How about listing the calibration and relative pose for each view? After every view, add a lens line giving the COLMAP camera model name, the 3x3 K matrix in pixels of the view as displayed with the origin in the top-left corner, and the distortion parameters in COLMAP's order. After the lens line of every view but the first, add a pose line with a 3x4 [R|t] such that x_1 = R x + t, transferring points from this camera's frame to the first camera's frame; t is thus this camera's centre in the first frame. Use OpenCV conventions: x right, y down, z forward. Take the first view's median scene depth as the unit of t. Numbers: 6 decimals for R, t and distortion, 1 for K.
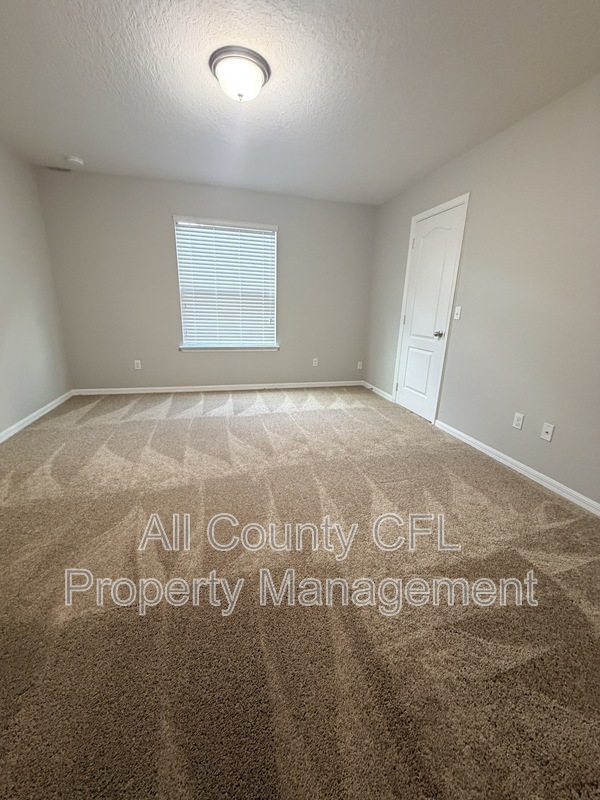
lens RADIAL K [[318.6, 0, 299.1], [0, 318.6, 397.9], [0, 0, 1]] dist [0.000658, 0.000199]
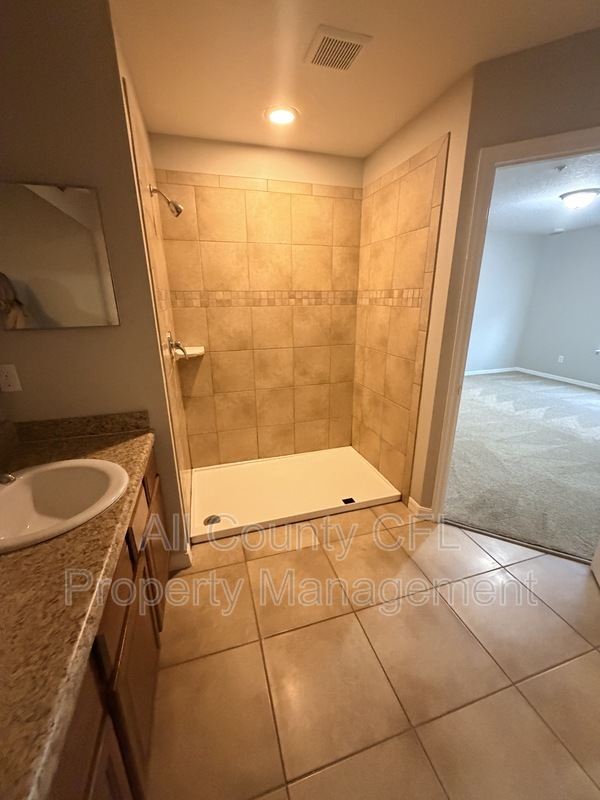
lens RADIAL K [[318.6, 0, 299.1], [0, 318.6, 397.9], [0, 0, 1]] dist [0.000658, 0.000199]
pose [[0.034079, 0.268627, -0.962641, 1.316575], [-0.267881, 0.930411, 0.250149, 0.016953], [0.962849, 0.249348, 0.103668, -0.303759]]
